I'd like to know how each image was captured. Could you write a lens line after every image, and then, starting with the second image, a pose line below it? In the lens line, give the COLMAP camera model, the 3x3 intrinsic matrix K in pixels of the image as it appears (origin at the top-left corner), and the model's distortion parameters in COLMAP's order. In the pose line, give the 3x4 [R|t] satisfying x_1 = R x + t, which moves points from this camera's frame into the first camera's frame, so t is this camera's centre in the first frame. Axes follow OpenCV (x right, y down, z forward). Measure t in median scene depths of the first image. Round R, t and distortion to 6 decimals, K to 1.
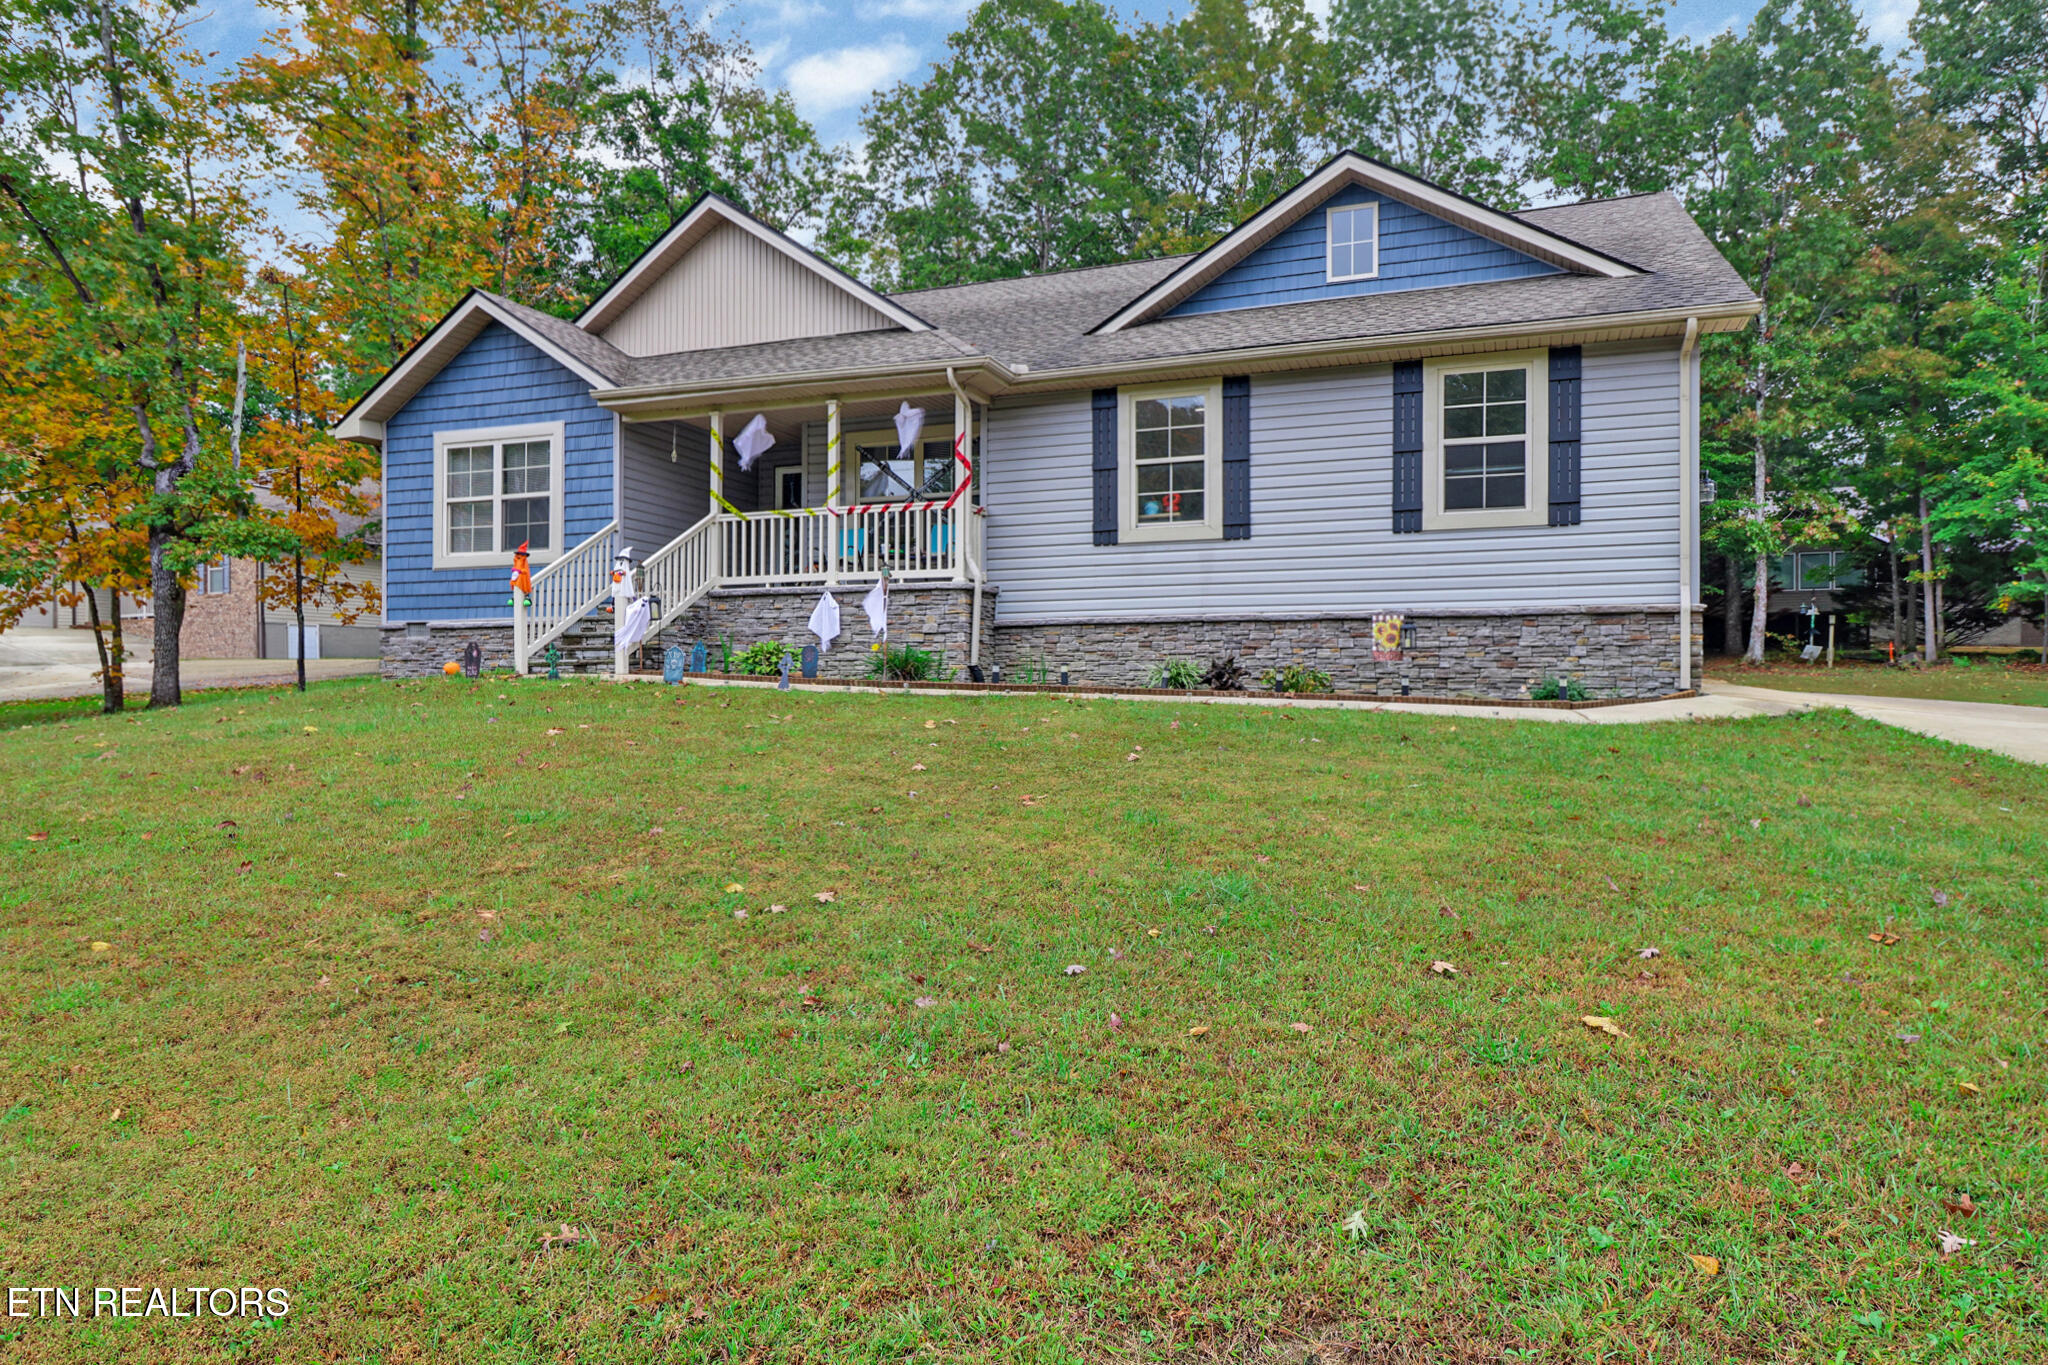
lens RADIAL K [[1343.6, 0, 1023.7], [0, 1343.6, 682.7], [0, 0, 1]] dist [0.023097, 0.001121]
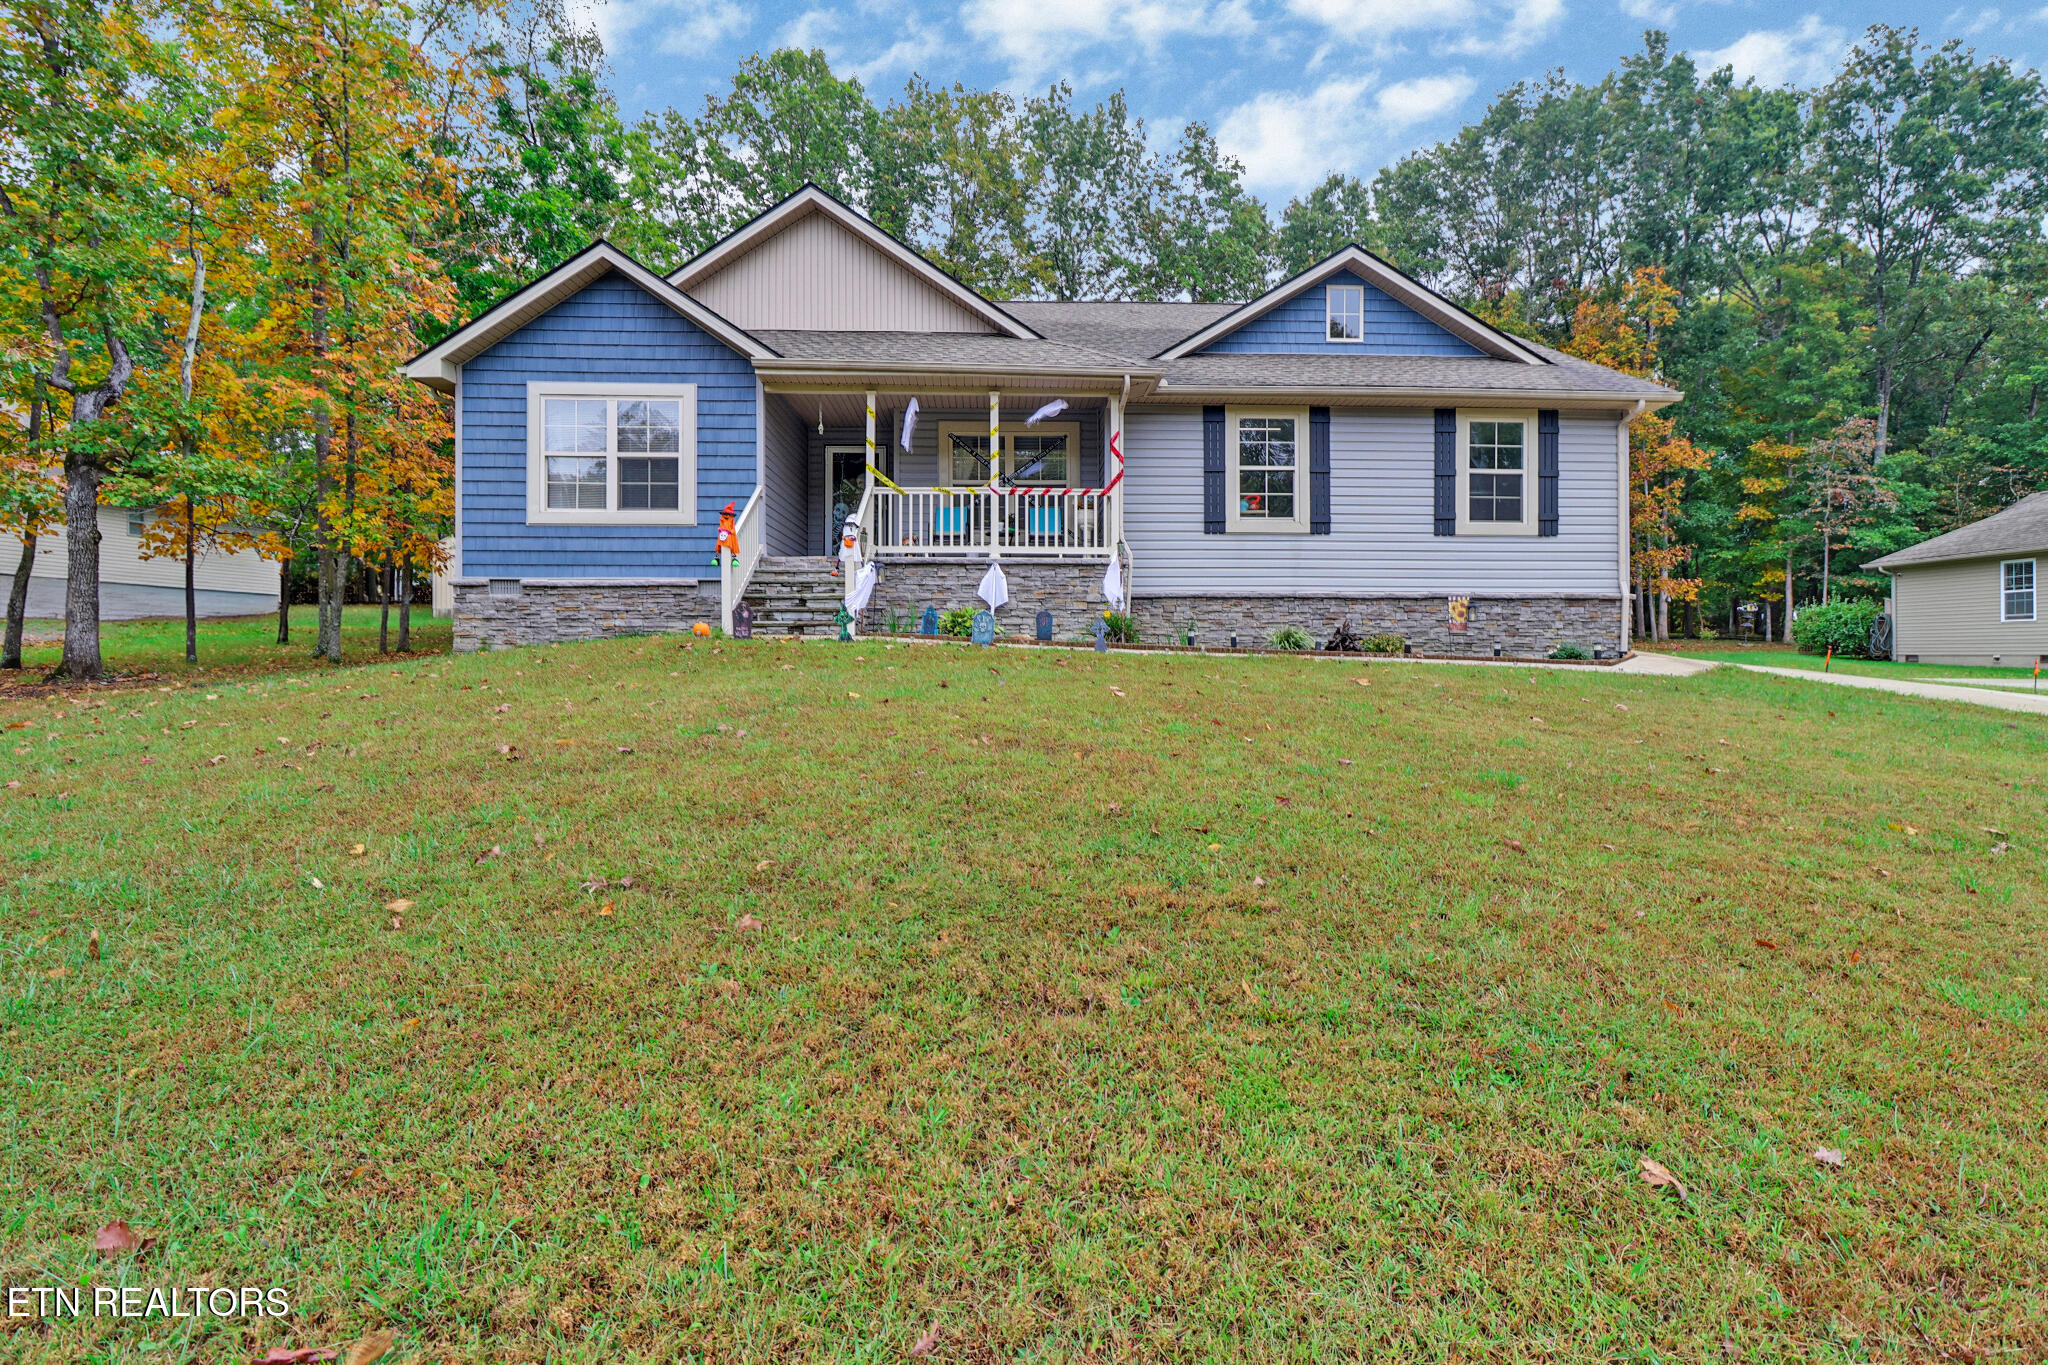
lens RADIAL K [[1047.8, 0, 1022.9], [0, 1047.8, 671.7], [0, 0, 1]] dist [-0.000038, -0.000511]
pose [[0.908628, -0.006355, 0.417559, -0.500953], [-0.004550, 0.999674, 0.025115, 0.000707], [-0.417583, -0.024720, 0.908303, 0.198429]]
